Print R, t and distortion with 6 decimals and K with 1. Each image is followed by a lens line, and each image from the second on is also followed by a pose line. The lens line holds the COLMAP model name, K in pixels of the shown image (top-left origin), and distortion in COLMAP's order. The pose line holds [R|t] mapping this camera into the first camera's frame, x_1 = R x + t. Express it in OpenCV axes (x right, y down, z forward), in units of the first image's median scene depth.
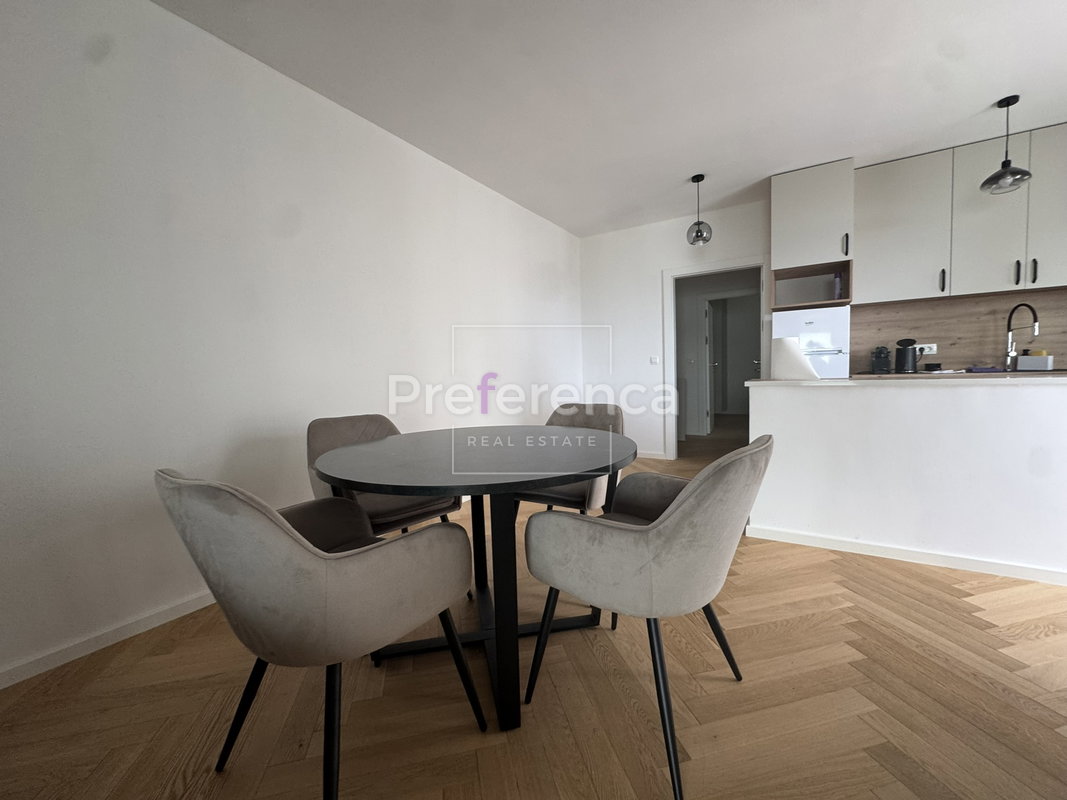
lens RADIAL K [[429.3, 0, 533.5], [0, 429.3, 400.0], [0, 0, 1]] dist [-0.000116, 0.000137]
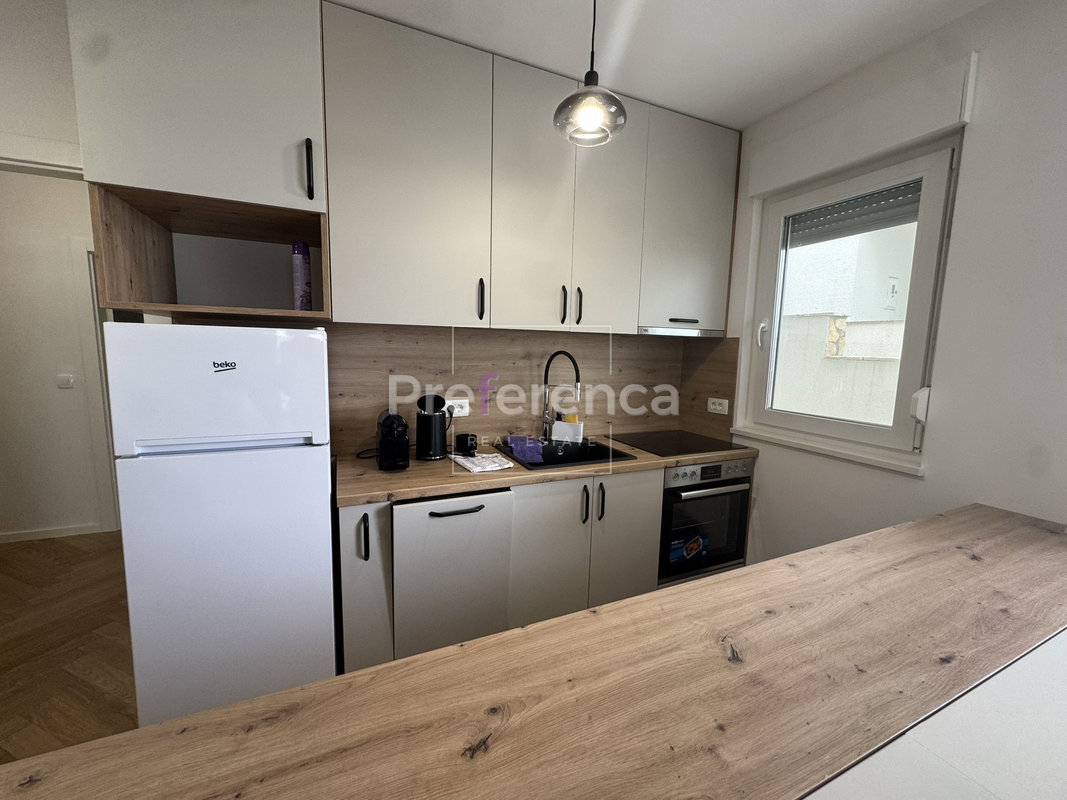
lens RADIAL K [[429.3, 0, 533.5], [0, 429.3, 400.0], [0, 0, 1]] dist [-0.000116, 0.000137]
pose [[0.567713, -0.054833, 0.821398, 0.516016], [0.005757, 0.998019, 0.062644, -0.178261], [-0.823206, -0.030836, 0.566904, 0.609819]]
